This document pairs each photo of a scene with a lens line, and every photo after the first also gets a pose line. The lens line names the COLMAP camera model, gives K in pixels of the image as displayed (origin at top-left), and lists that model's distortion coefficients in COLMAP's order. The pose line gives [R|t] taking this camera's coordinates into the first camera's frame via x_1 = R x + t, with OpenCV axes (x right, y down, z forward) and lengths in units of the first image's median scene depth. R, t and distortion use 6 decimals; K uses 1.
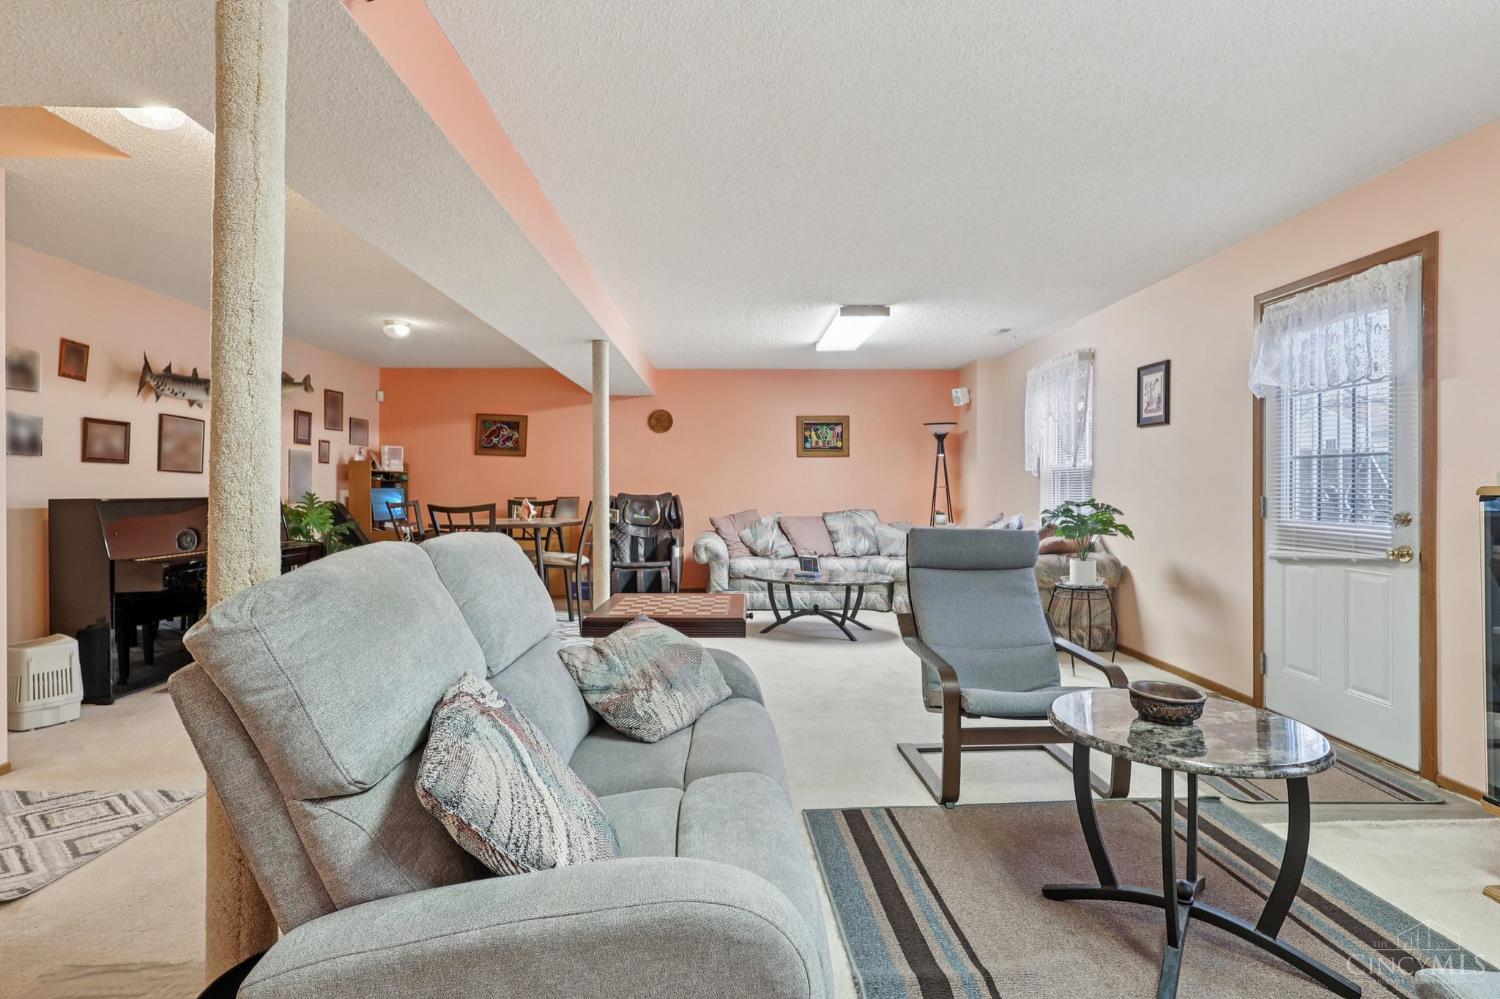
lens RADIAL K [[716.4, 0, 747.5], [0, 716.4, 489.1], [0, 0, 1]] dist [0.002365, 0.000562]
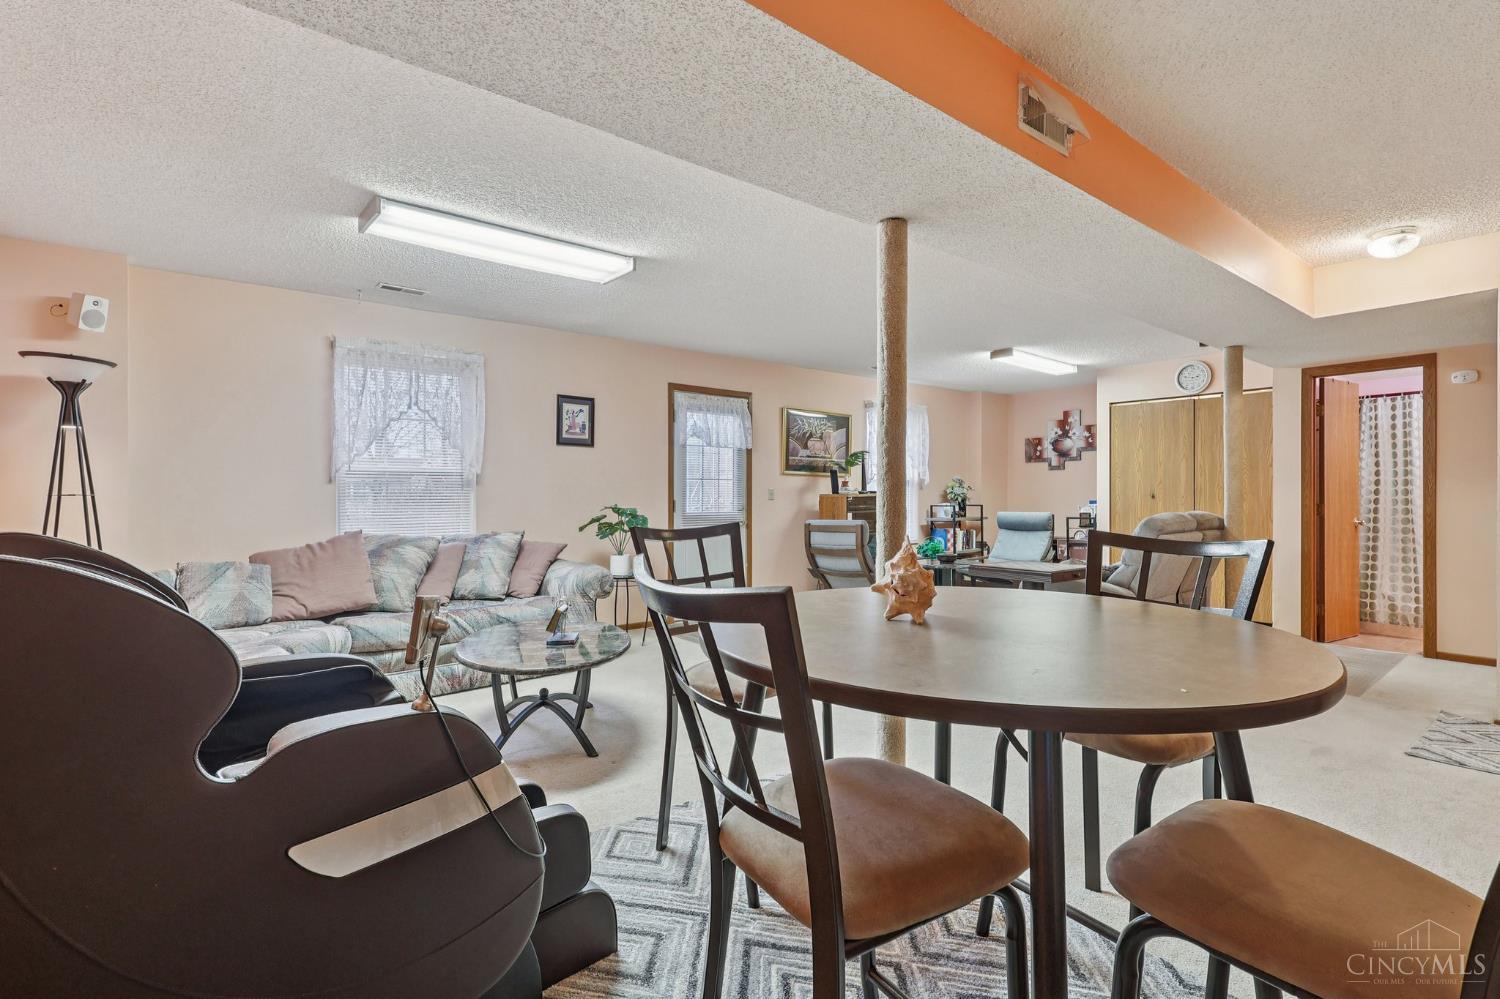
lens RADIAL K [[707.3, 0, 747.1], [0, 707.3, 496.2], [0, 0, 1]] dist [-0.000198, 0.001333]
pose [[-0.615476, 0.001472, 0.788154, -0.471391], [0.005604, 0.999981, 0.002509, -0.001366], [-0.788135, 0.005961, -0.615473, 1.211414]]
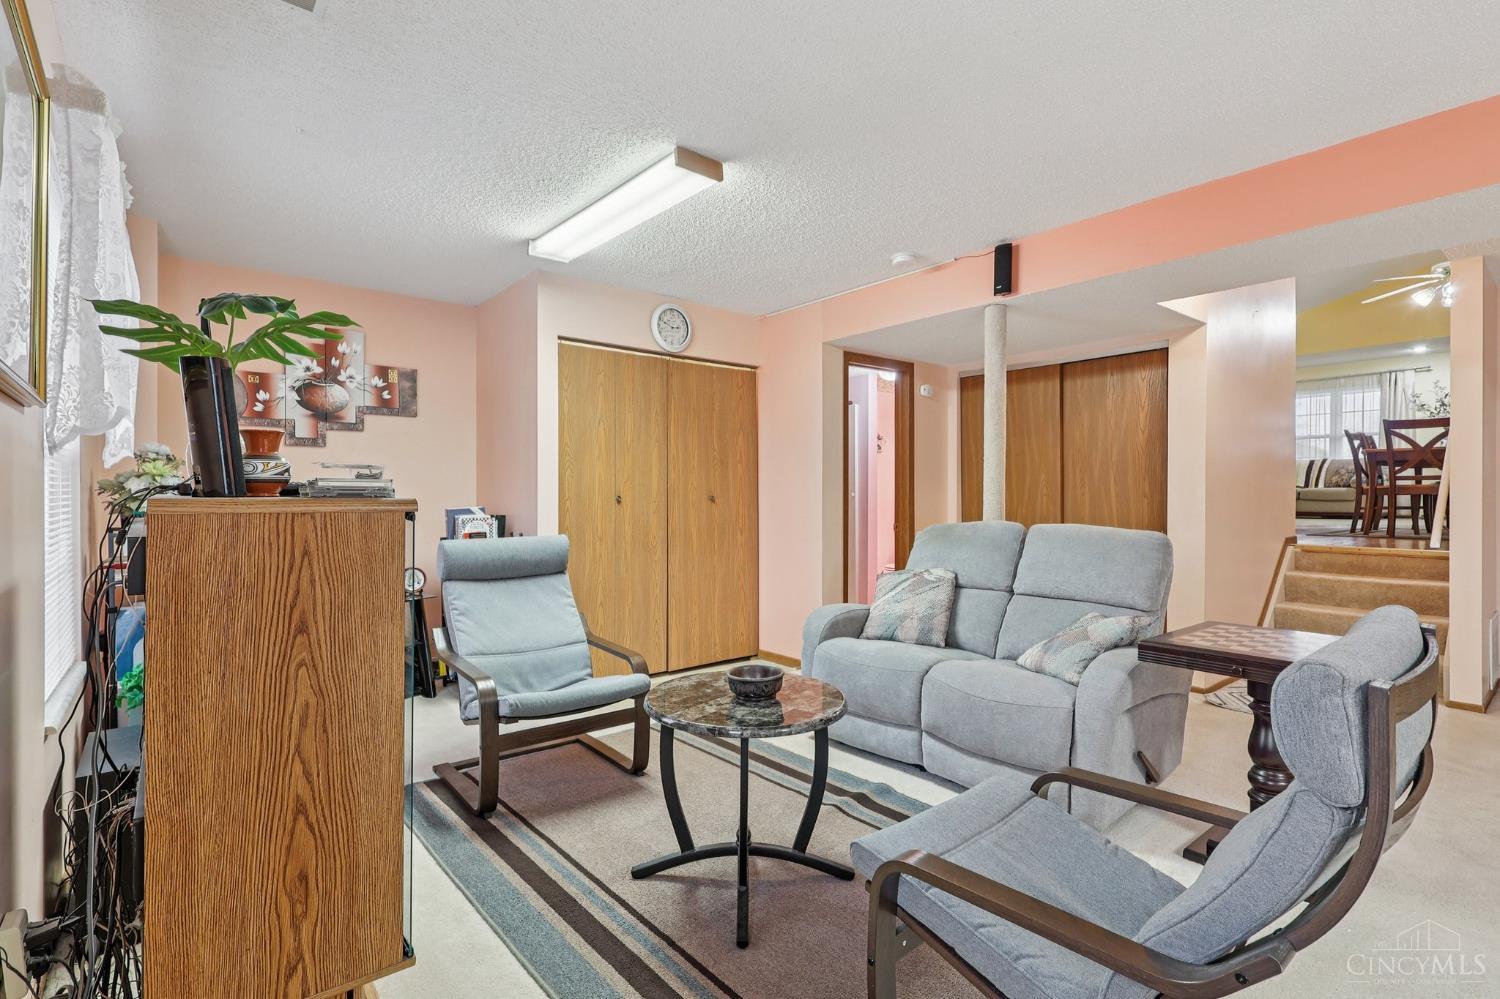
lens RADIAL K [[707.3, 0, 747.1], [0, 707.3, 496.2], [0, 0, 1]] dist [-0.000198, 0.001333]
pose [[-0.778922, 0.002785, -0.627115, 0.430117], [-0.000653, 0.999986, 0.005252, -0.003147], [0.627121, 0.004500, -0.778909, 0.596544]]
